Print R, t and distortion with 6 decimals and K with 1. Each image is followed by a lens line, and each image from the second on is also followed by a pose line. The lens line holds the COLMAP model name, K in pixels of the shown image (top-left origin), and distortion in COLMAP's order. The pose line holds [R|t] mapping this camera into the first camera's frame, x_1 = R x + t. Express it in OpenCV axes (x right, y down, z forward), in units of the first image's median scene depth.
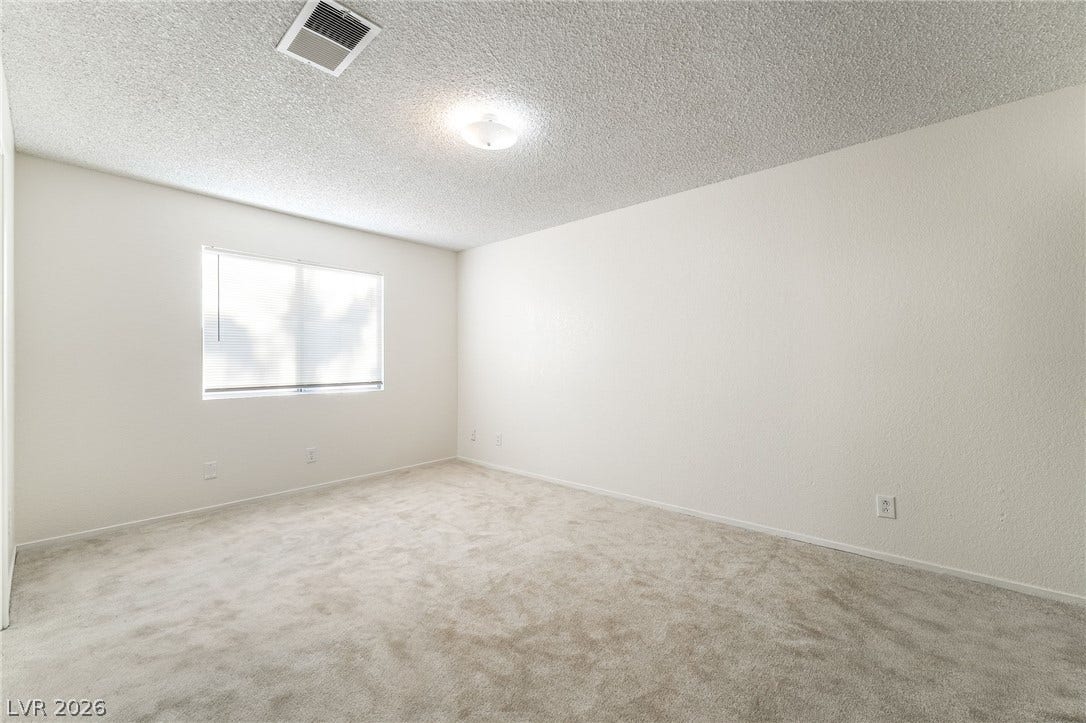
lens RADIAL K [[436.8, 0, 541.1], [0, 436.8, 359.5], [0, 0, 1]] dist [-0.000504, -0.000059]
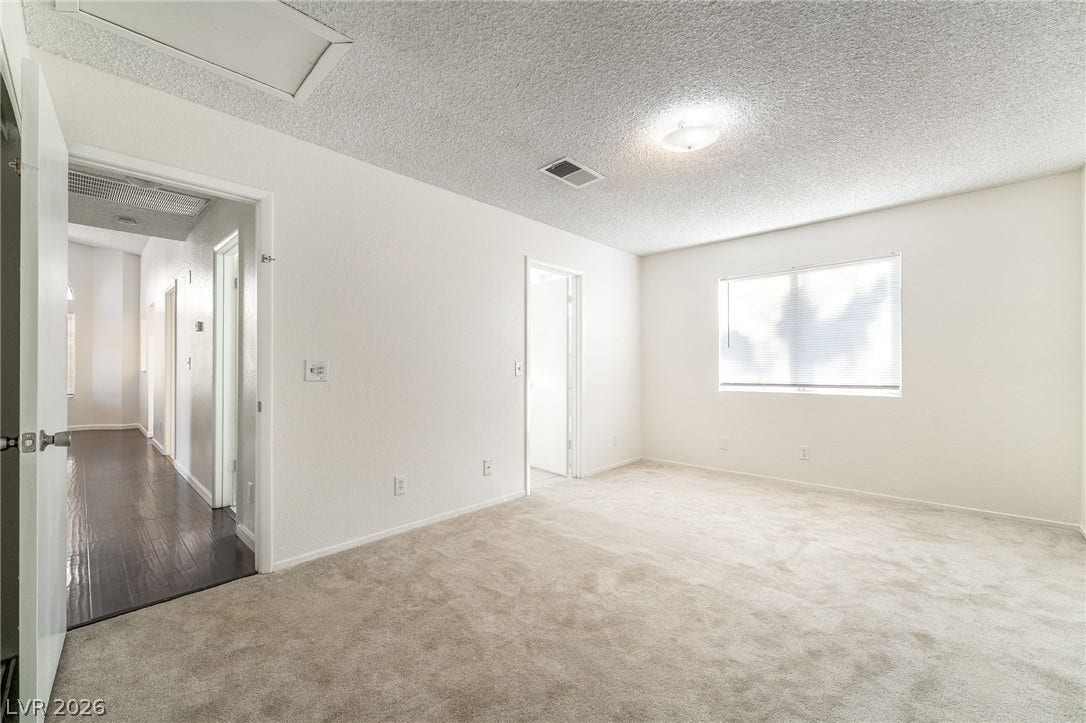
lens RADIAL K [[436.8, 0, 541.1], [0, 436.8, 359.5], [0, 0, 1]] dist [-0.000504, -0.000059]
pose [[-0.019394, -0.011502, -0.999746, 0.546222], [0.011962, 0.999860, -0.011735, 0.002424], [0.999740, -0.012187, -0.019253, 0.413688]]
